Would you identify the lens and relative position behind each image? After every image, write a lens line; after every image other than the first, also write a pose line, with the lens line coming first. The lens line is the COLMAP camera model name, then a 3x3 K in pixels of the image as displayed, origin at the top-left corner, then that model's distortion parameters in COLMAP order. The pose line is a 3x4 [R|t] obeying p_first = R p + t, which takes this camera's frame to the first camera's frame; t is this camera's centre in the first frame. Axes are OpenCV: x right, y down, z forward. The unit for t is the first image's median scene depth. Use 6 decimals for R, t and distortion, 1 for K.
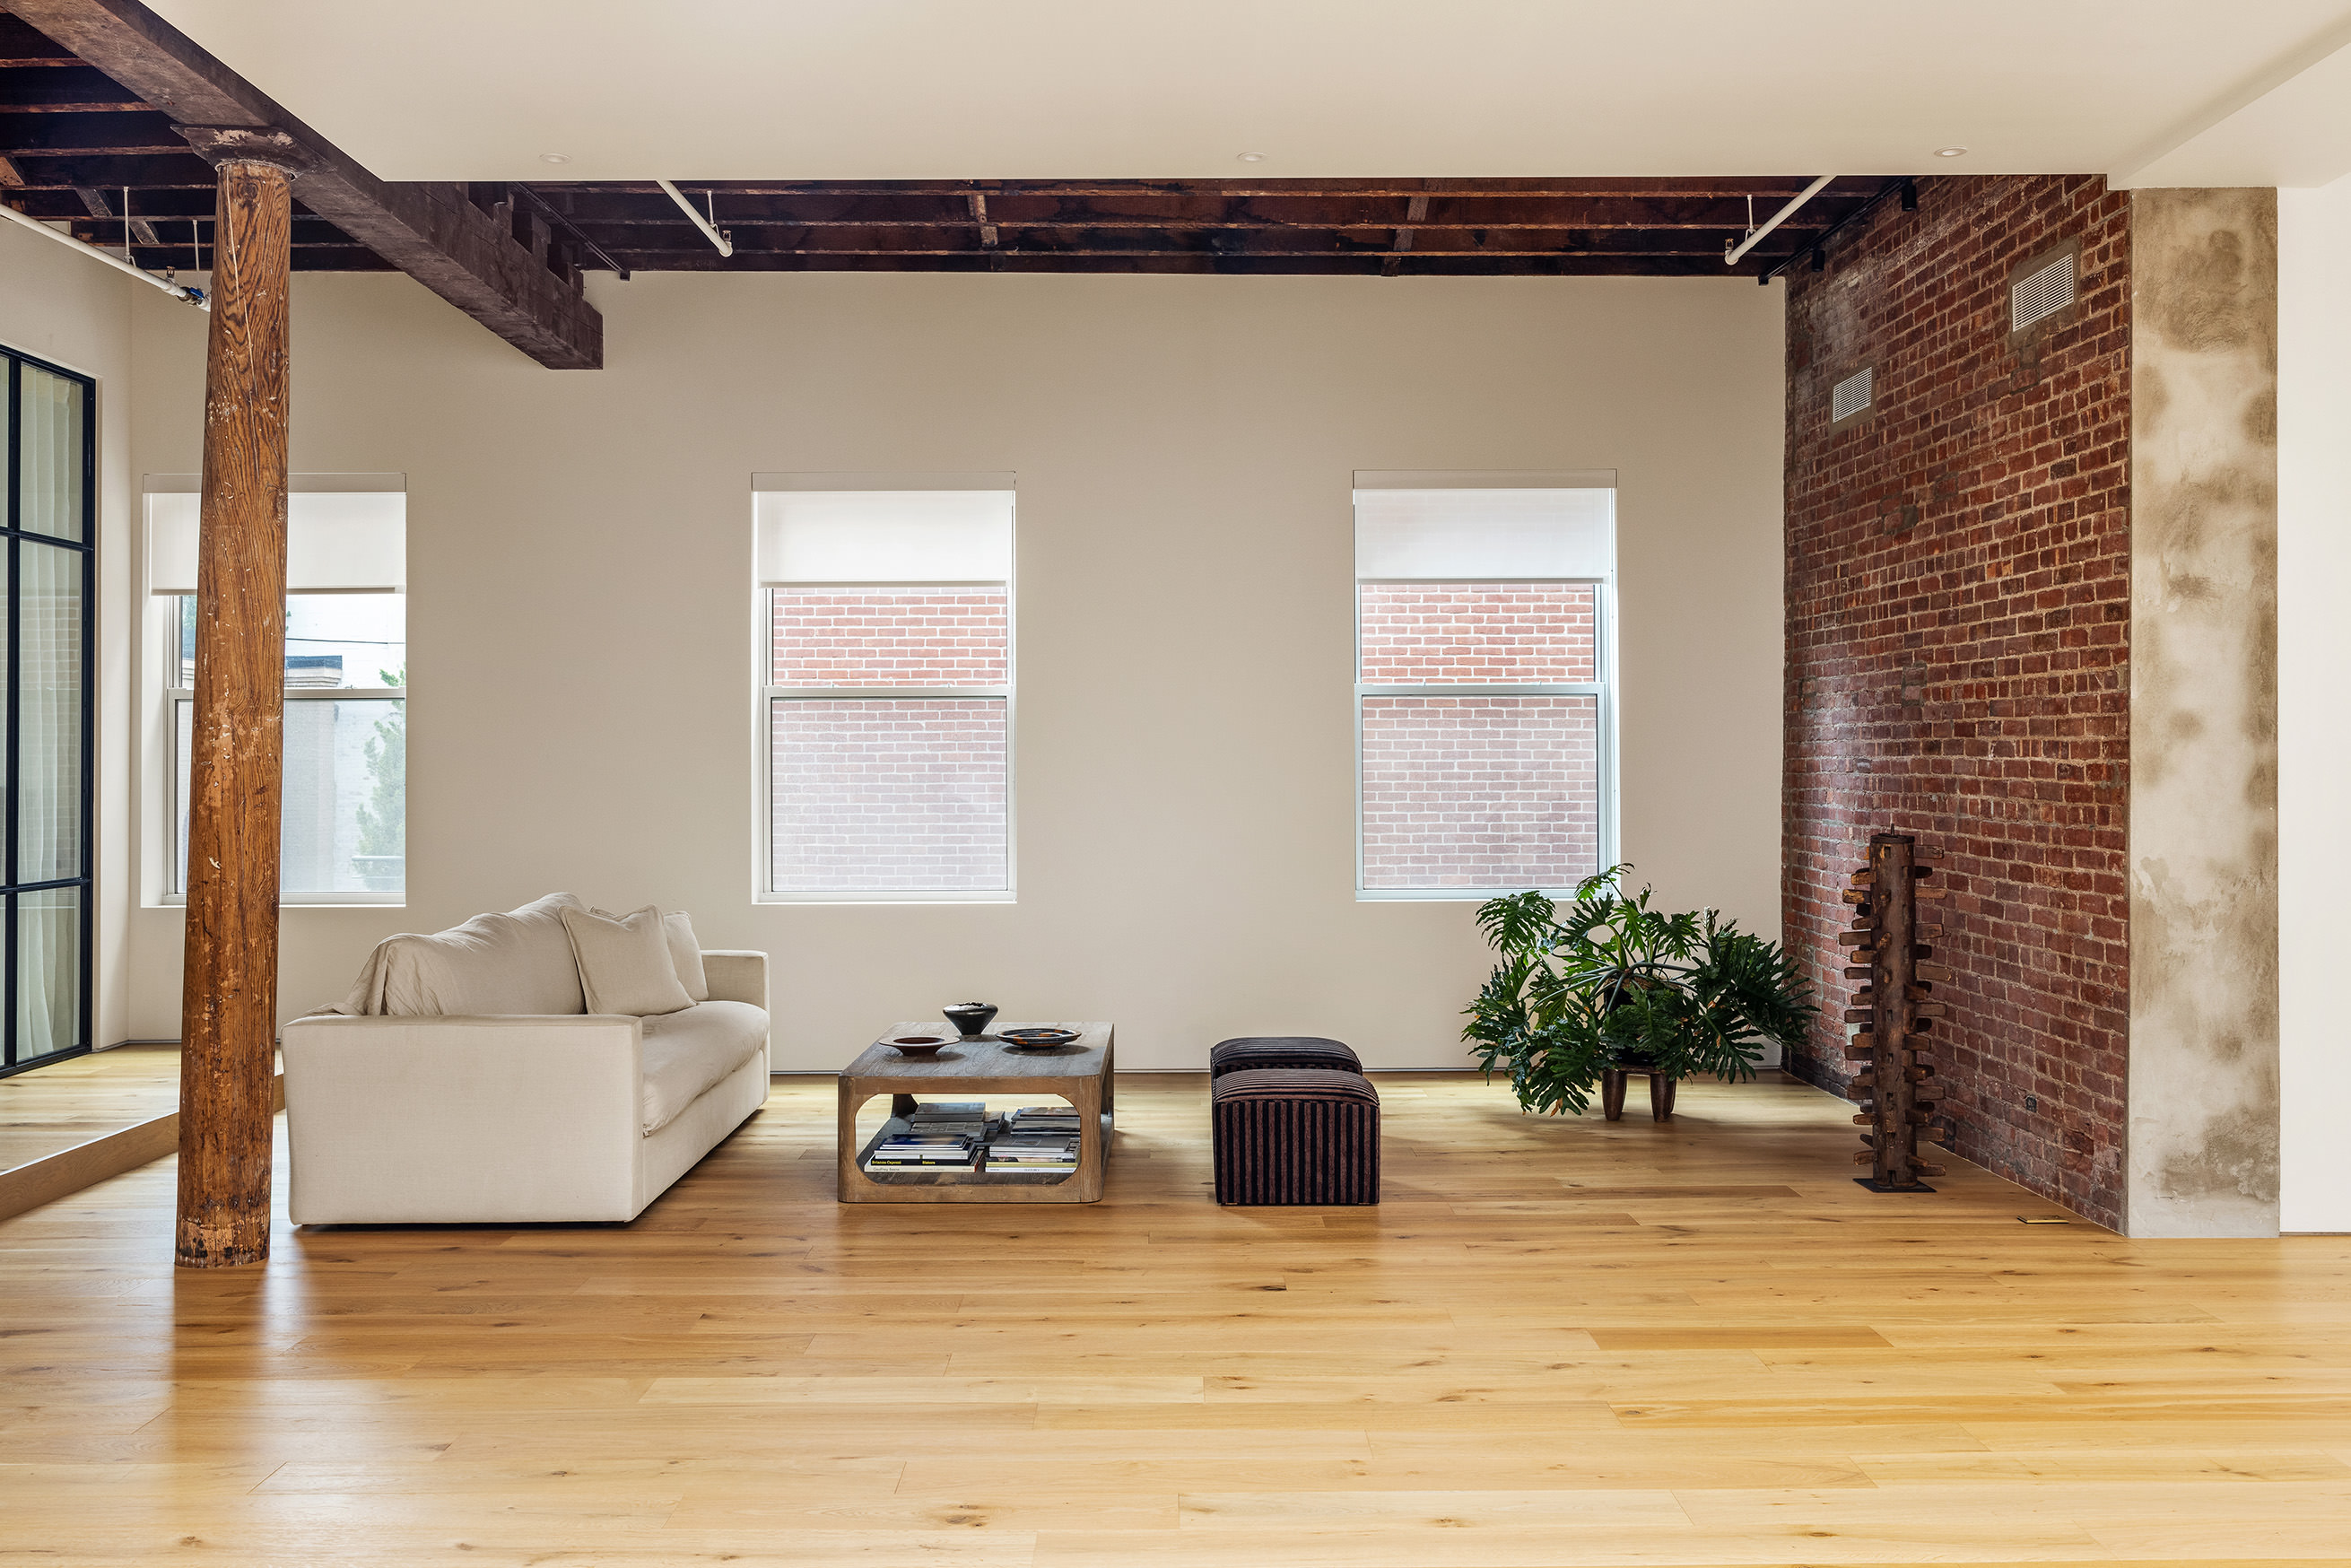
lens RADIAL K [[2130.8, 0, 1164.3], [0, 2130.8, 695.2], [0, 0, 1]] dist [-0.006102, 0.000000]
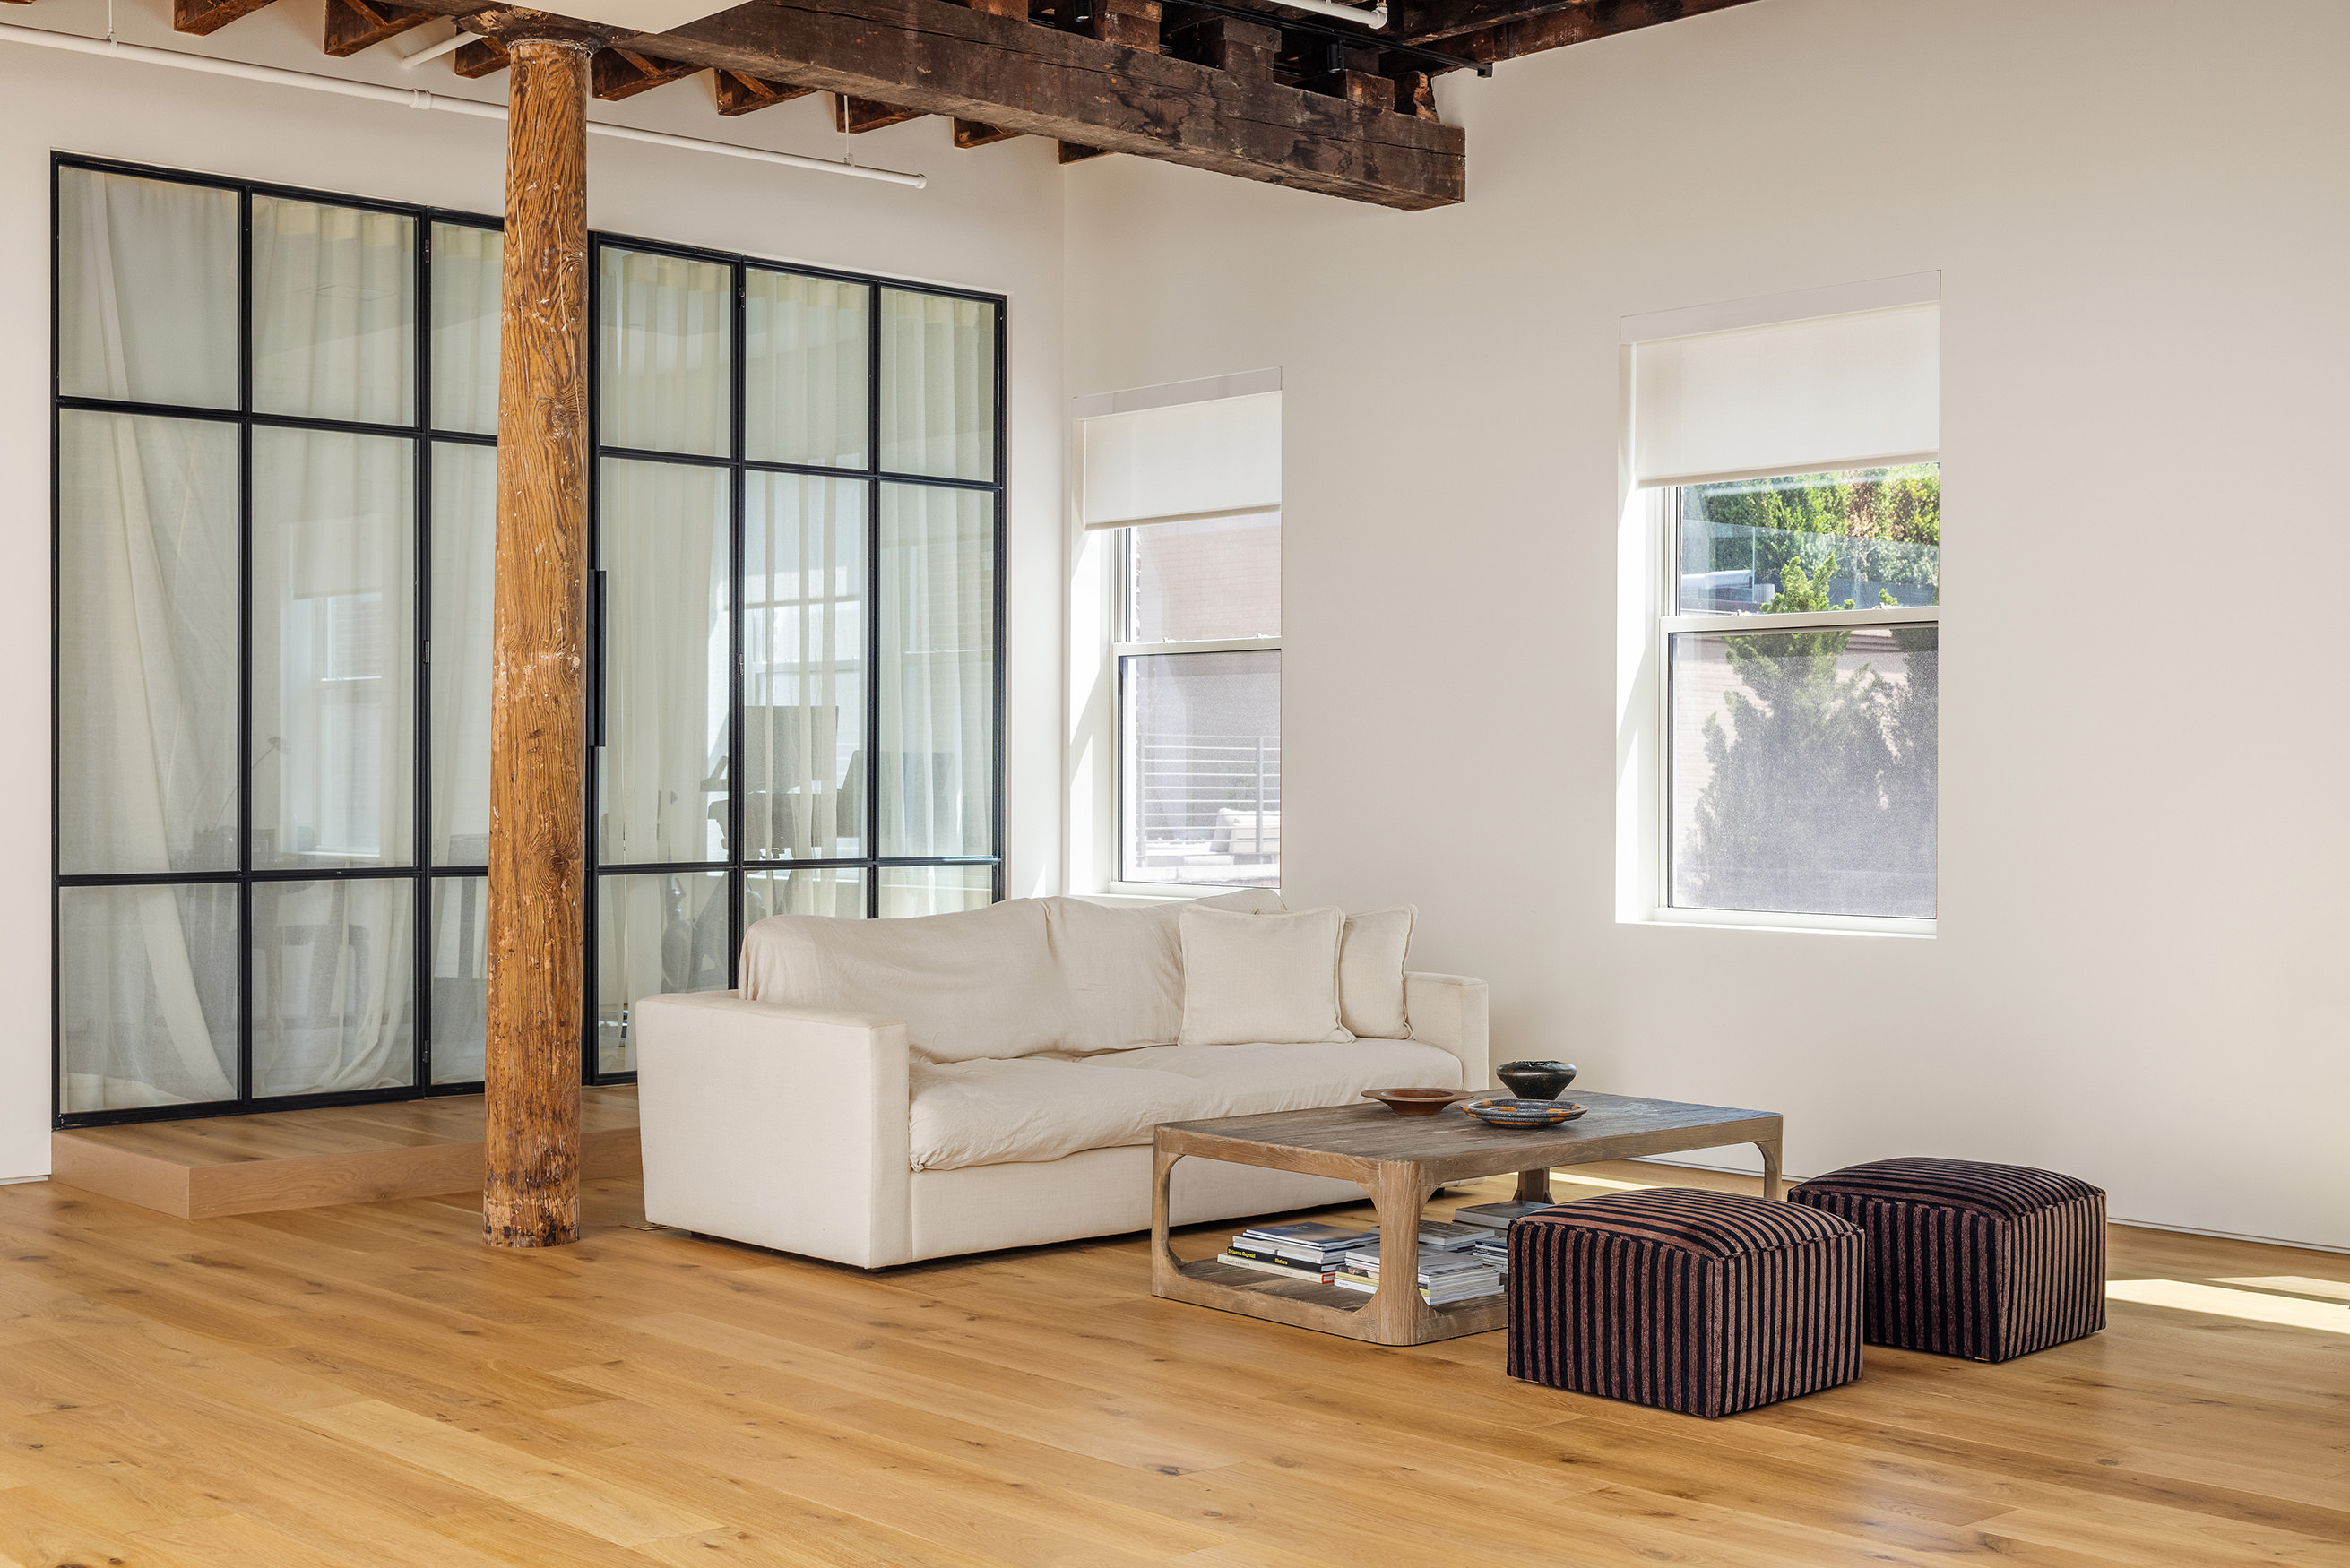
lens RADIAL K [[2871.3, 0, 1174.8], [0, 2871.3, 790.8], [0, 0, 1]] dist [-0.016648, 0.000000]
pose [[0.664508, 0.010741, -0.747204, 0.640931], [0.015731, 0.999474, 0.028357, 0.036449], [0.747116, -0.030598, 0.663990, 0.368255]]
